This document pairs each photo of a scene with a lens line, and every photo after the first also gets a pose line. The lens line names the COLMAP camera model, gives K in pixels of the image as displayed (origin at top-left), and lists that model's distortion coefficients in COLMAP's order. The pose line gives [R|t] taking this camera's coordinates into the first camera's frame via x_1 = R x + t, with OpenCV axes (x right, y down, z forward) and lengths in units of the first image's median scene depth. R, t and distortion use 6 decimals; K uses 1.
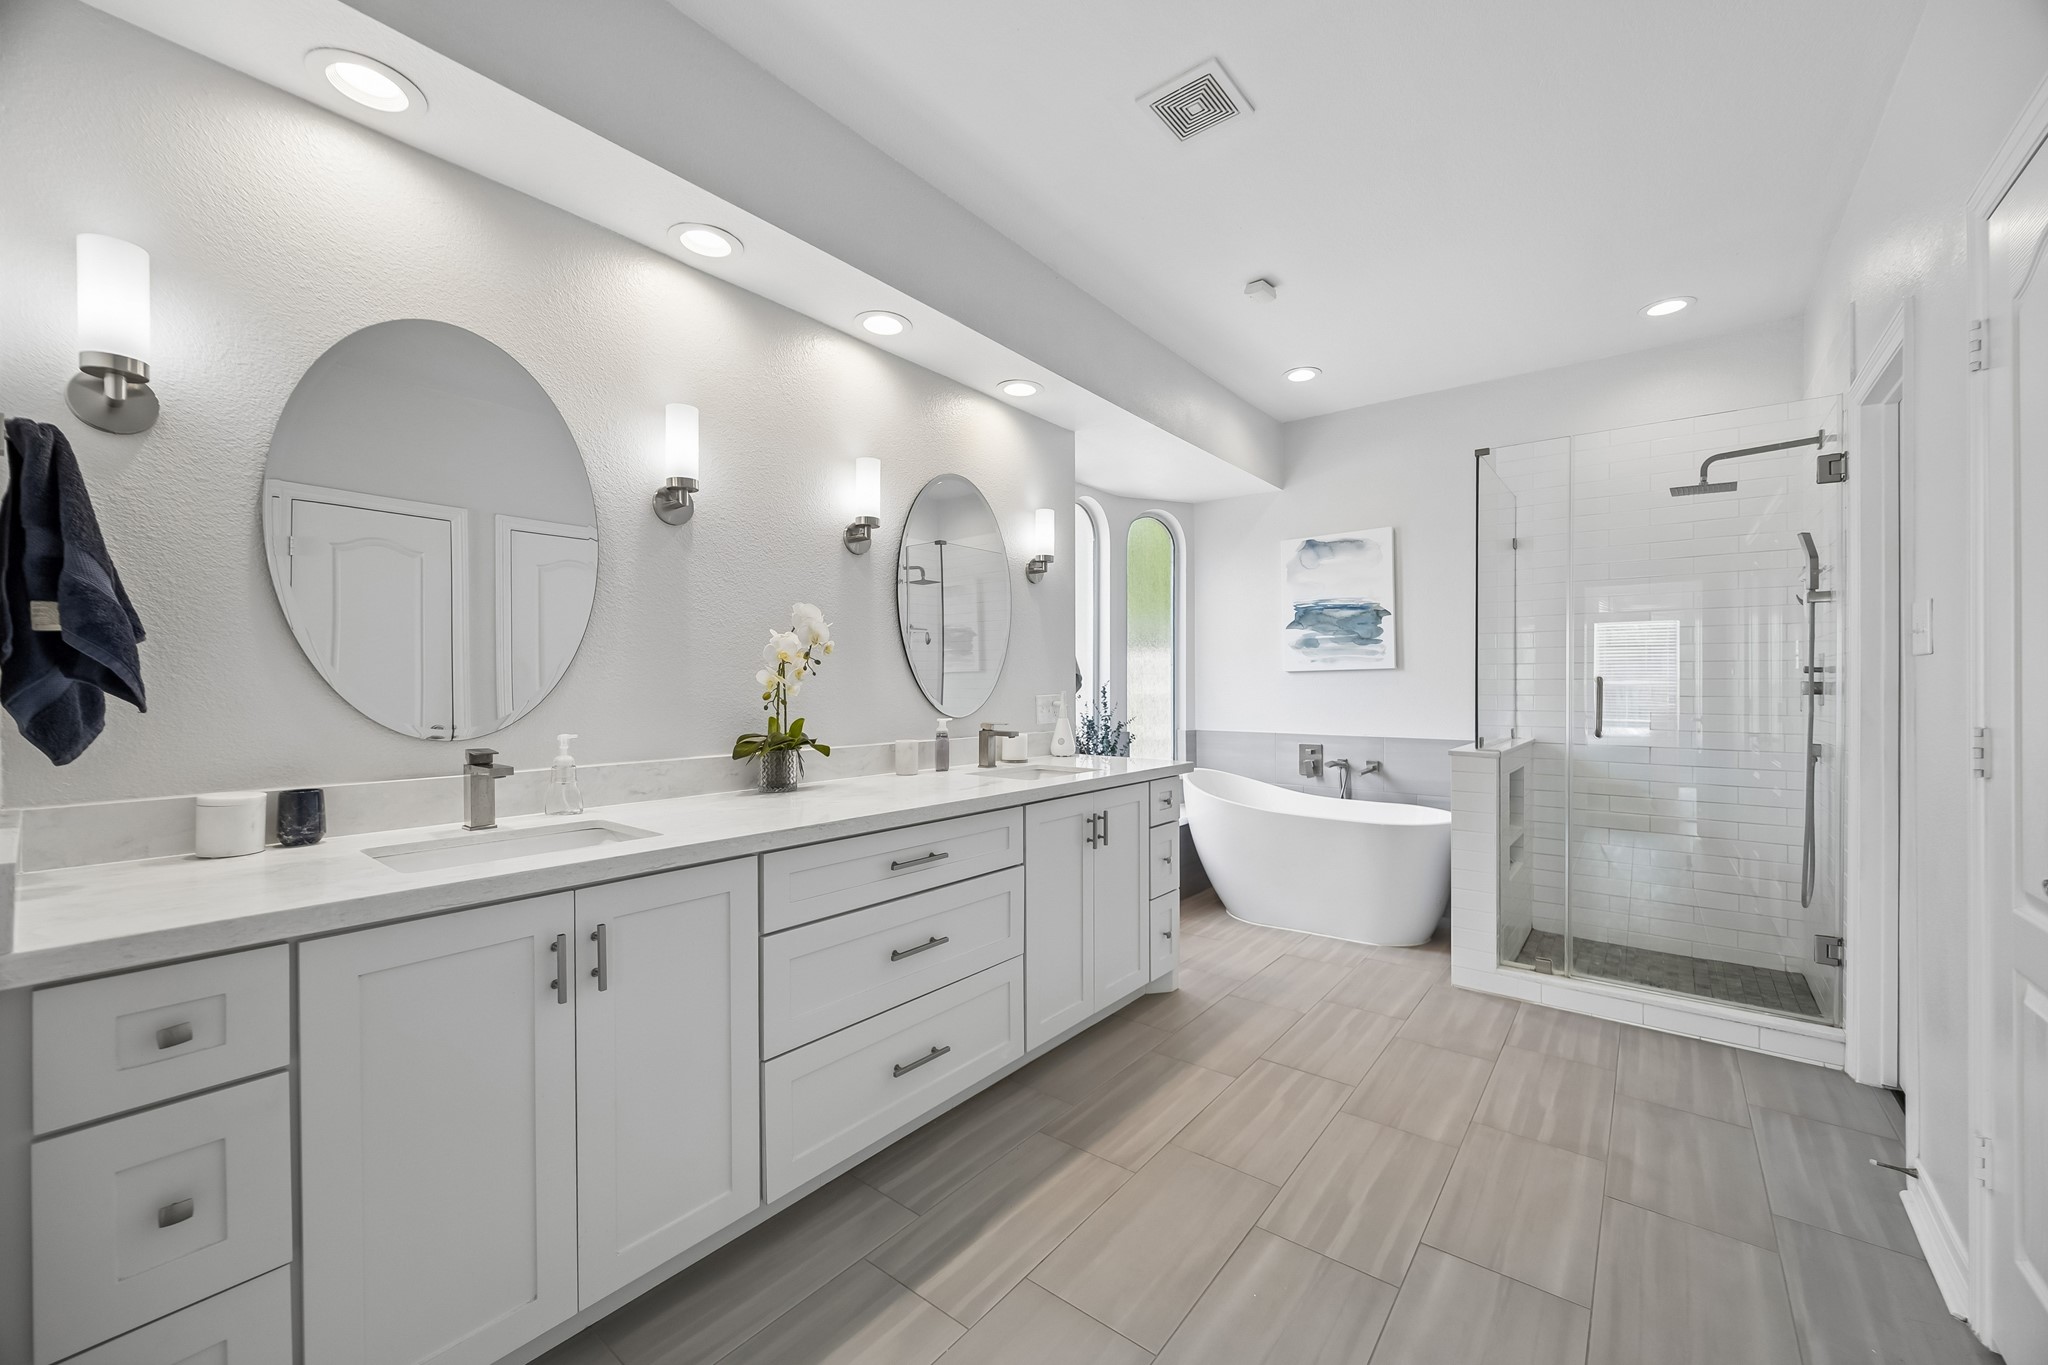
lens RADIAL K [[791.0, 0, 1035.8], [0, 791.0, 680.3], [0, 0, 1]] dist [-0.000701, 0.000173]
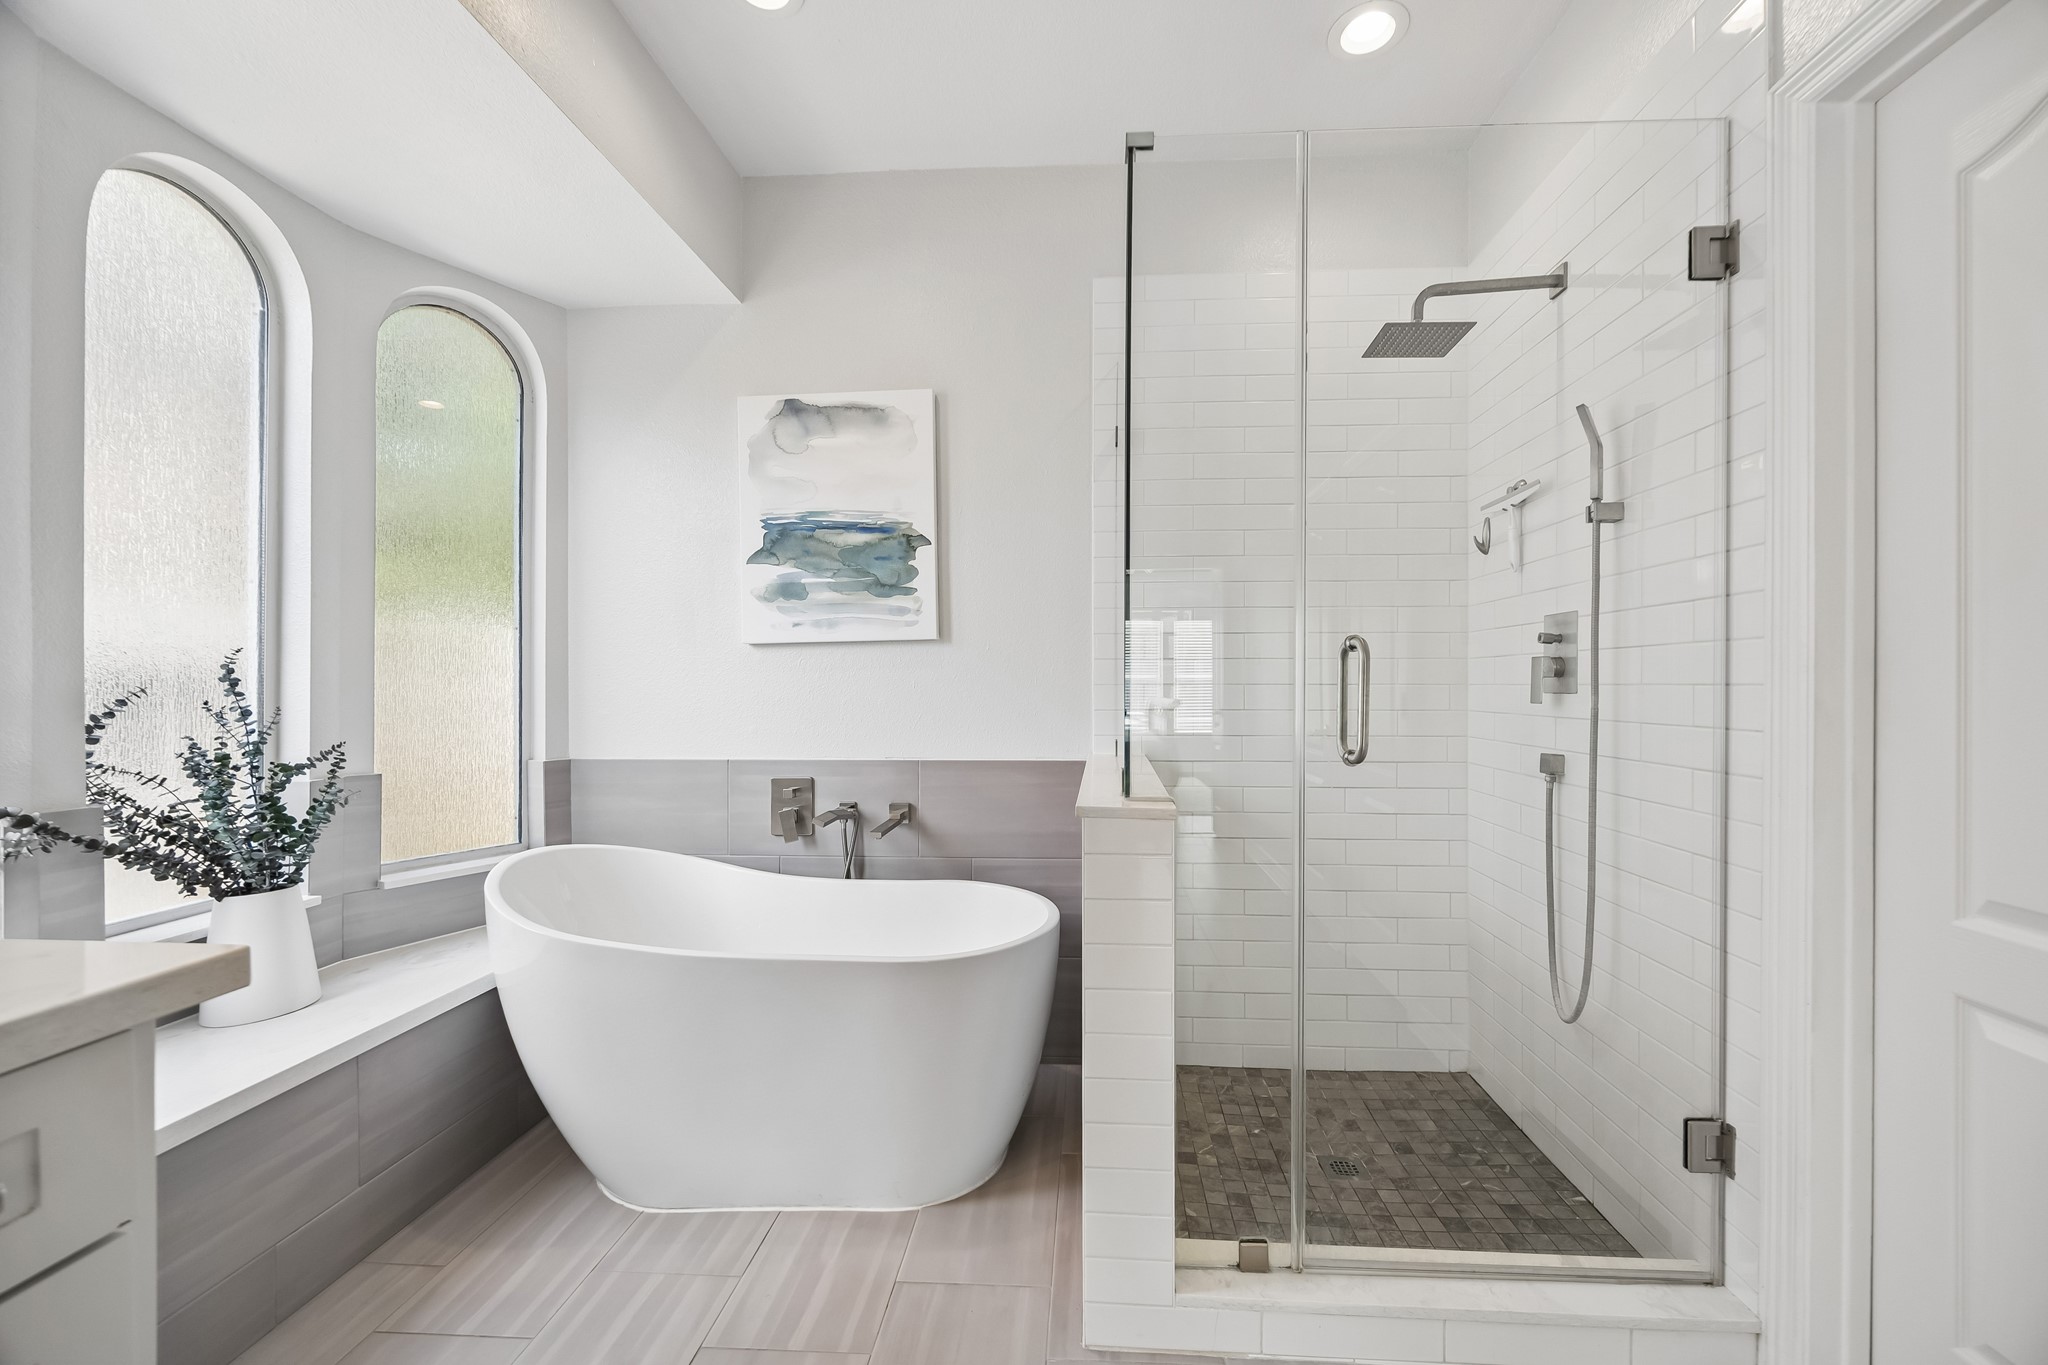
lens RADIAL K [[791.0, 0, 1038.9], [0, 791.0, 684.3], [0, 0, 1]] dist [-0.000701, 0.000173]
pose [[0.826887, 0.001737, 0.562365, 0.189300], [-0.000487, 0.999997, -0.002372, 0.018211], [-0.562367, 0.001687, 0.826886, 0.474641]]
